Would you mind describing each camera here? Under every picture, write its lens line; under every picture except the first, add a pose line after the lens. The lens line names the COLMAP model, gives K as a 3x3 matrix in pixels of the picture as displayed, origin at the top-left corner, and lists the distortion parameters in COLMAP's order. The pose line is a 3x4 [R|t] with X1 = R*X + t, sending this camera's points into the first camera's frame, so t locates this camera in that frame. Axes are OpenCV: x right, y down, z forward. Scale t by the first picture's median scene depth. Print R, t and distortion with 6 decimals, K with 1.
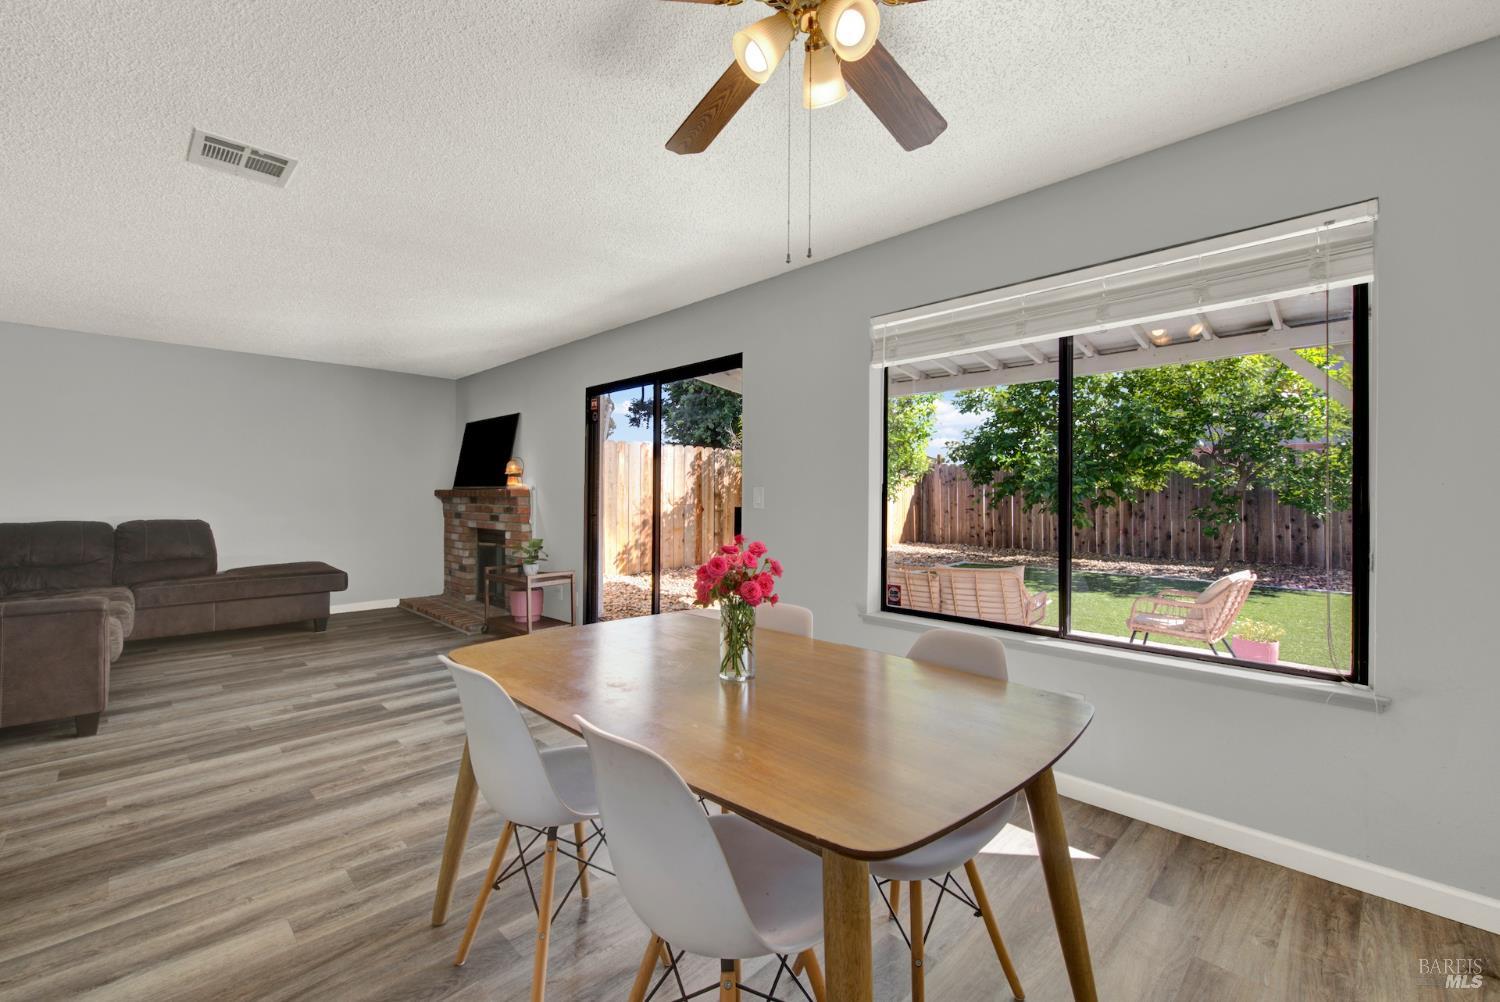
lens RADIAL K [[633.3, 0, 749.4], [0, 633.3, 476.3], [0, 0, 1]] dist [0.002823, -0.000492]
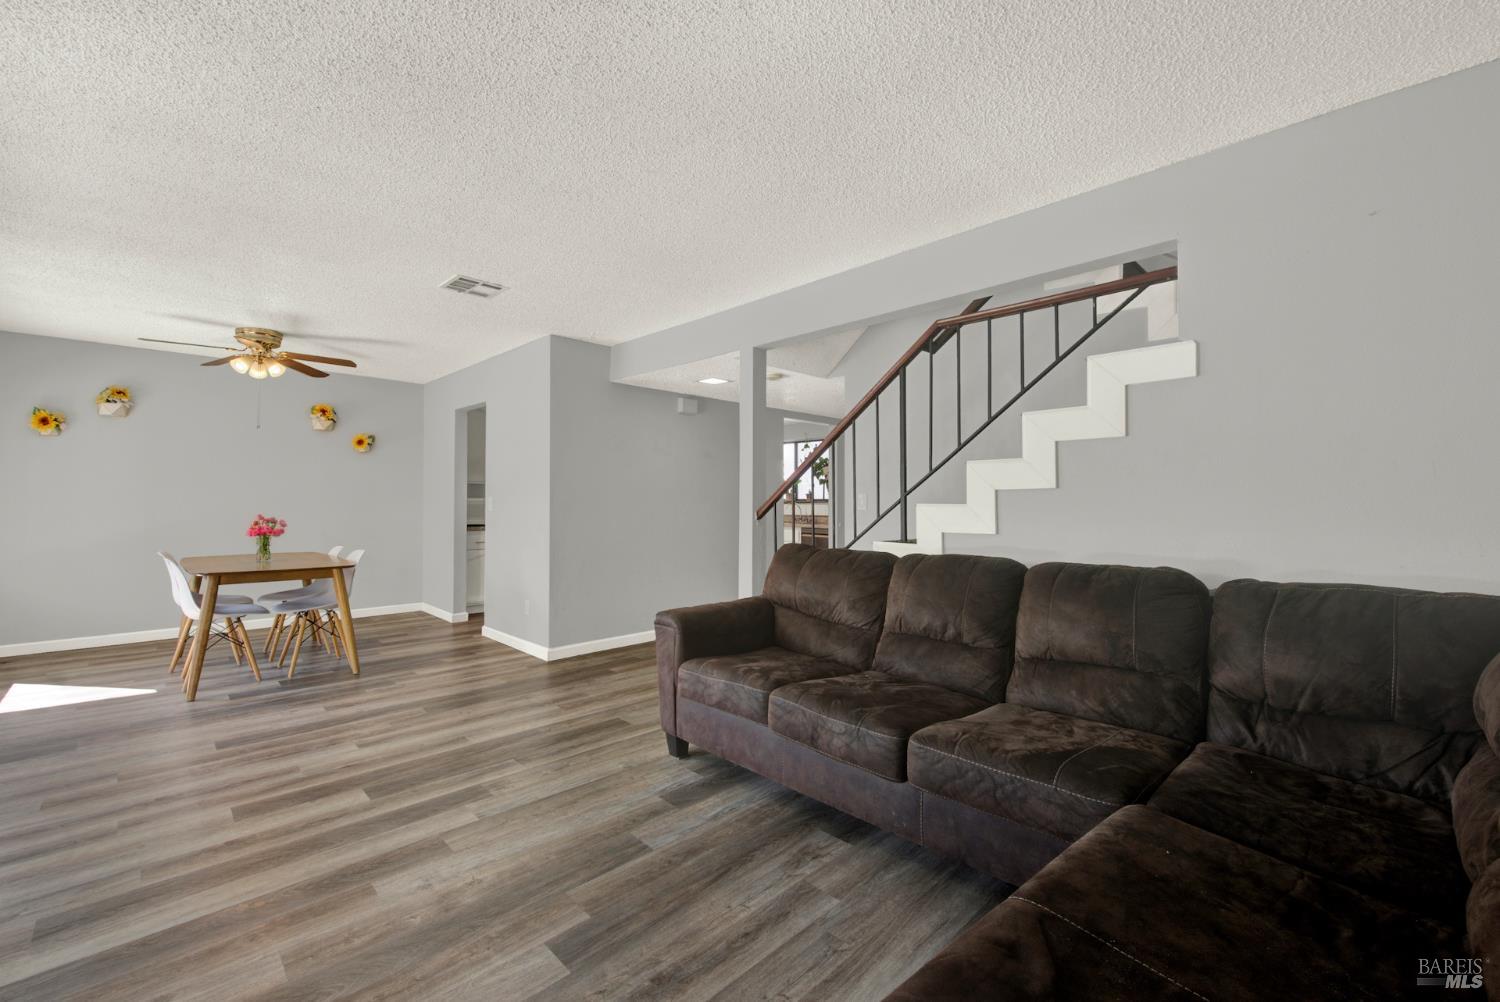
lens RADIAL K [[625.6, 0, 743.6], [0, 625.6, 488.7], [0, 0, 1]] dist [0.000694, -0.000808]
pose [[-0.999845, -0.008696, 0.015341, -0.696459], [-0.009434, 0.998767, -0.048746, 0.030596], [-0.014898, -0.048883, -0.998693, 1.184842]]
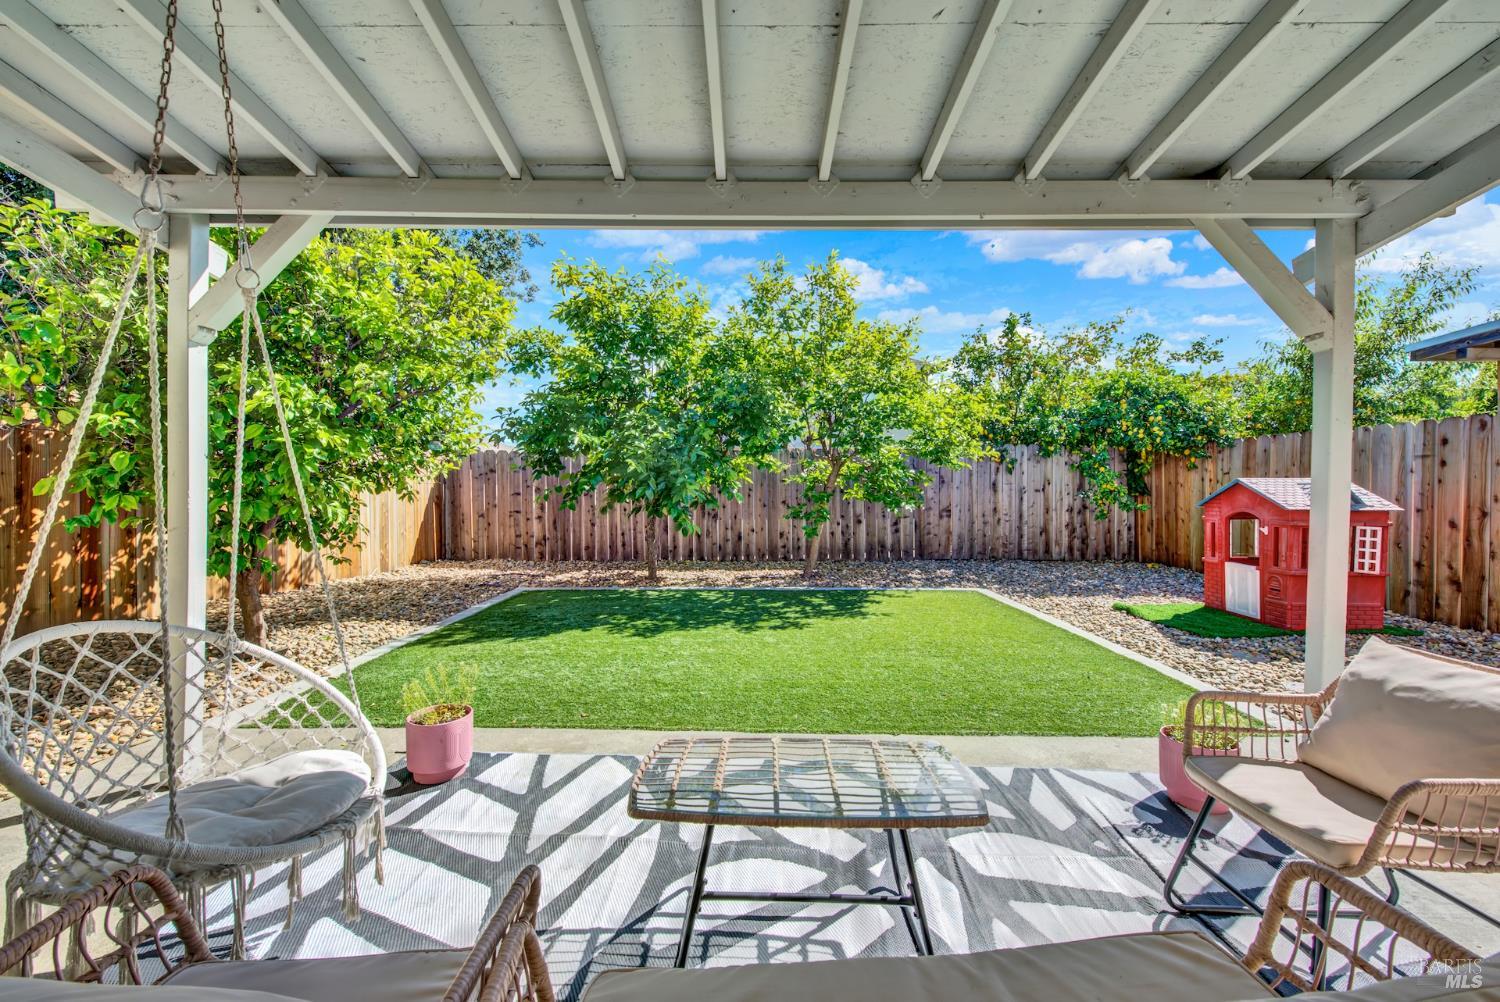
lens RADIAL K [[595.3, 0, 748.9], [0, 595.3, 505.7], [0, 0, 1]] dist [0.002558, -0.003048]
pose [[0.714809, -0.011192, 0.699230, 0.144876], [-0.018859, 0.999200, 0.035273, 0.040126], [-0.699065, -0.038400, 0.714026, 0.814165]]
